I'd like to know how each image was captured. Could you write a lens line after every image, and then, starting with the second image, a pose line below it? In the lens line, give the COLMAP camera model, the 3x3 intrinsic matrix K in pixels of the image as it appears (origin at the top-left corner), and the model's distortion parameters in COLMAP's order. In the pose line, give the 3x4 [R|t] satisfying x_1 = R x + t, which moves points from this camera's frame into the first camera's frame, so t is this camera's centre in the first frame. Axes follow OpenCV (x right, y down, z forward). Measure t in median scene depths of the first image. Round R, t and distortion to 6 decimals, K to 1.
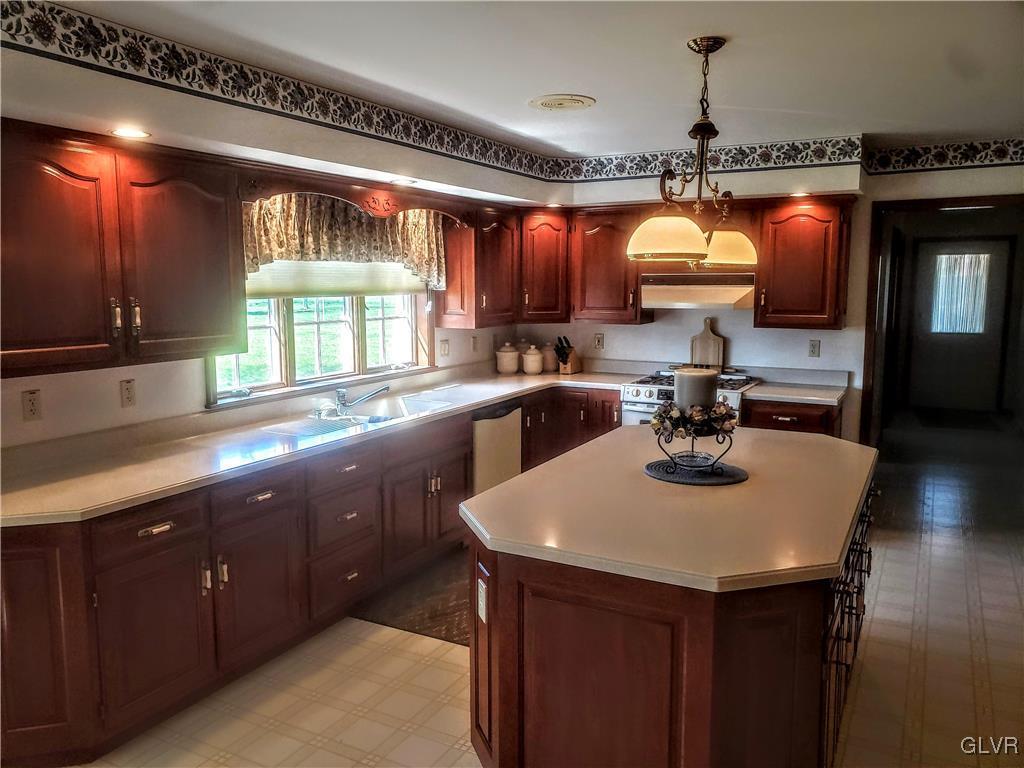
lens RADIAL K [[786.9, 0, 500.9], [0, 786.9, 383.6], [0, 0, 1]] dist [0.035902, -0.000725]
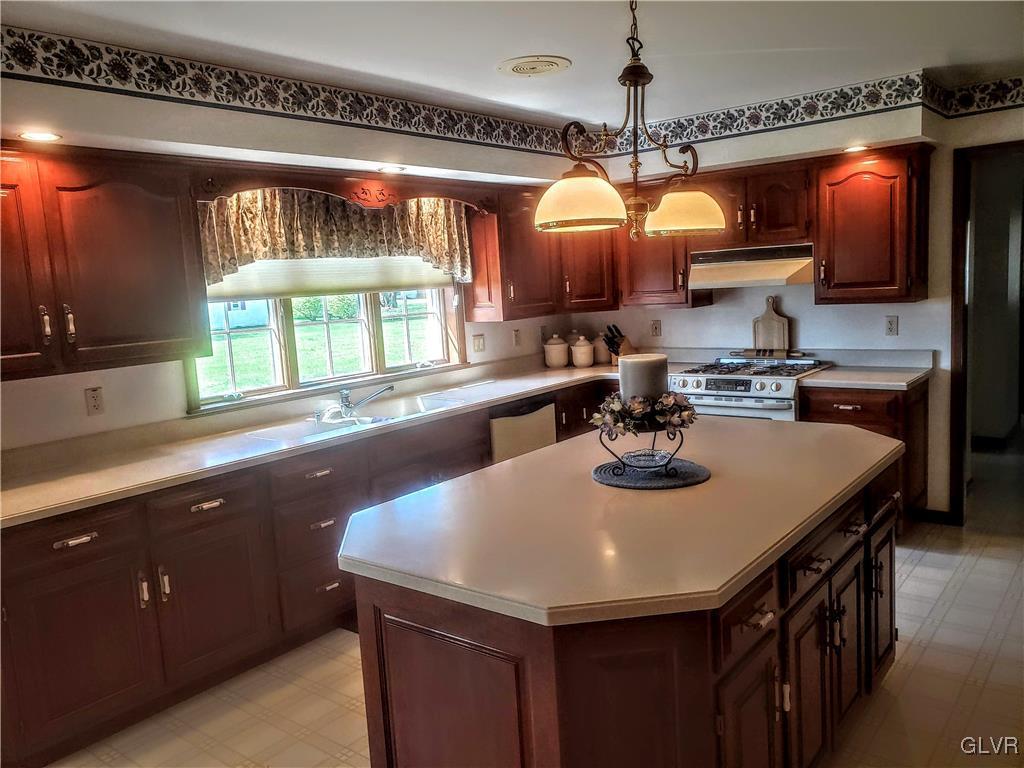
lens RADIAL K [[792.4, 0, 512.0], [0, 792.4, 384.0], [0, 0, 1]] dist [0.009791, 0.044580]
pose [[0.983790, -0.033725, -0.176123, 0.158372], [0.034539, 0.999402, 0.001555, 0.004841], [0.175965, -0.007613, 0.984367, 0.076268]]
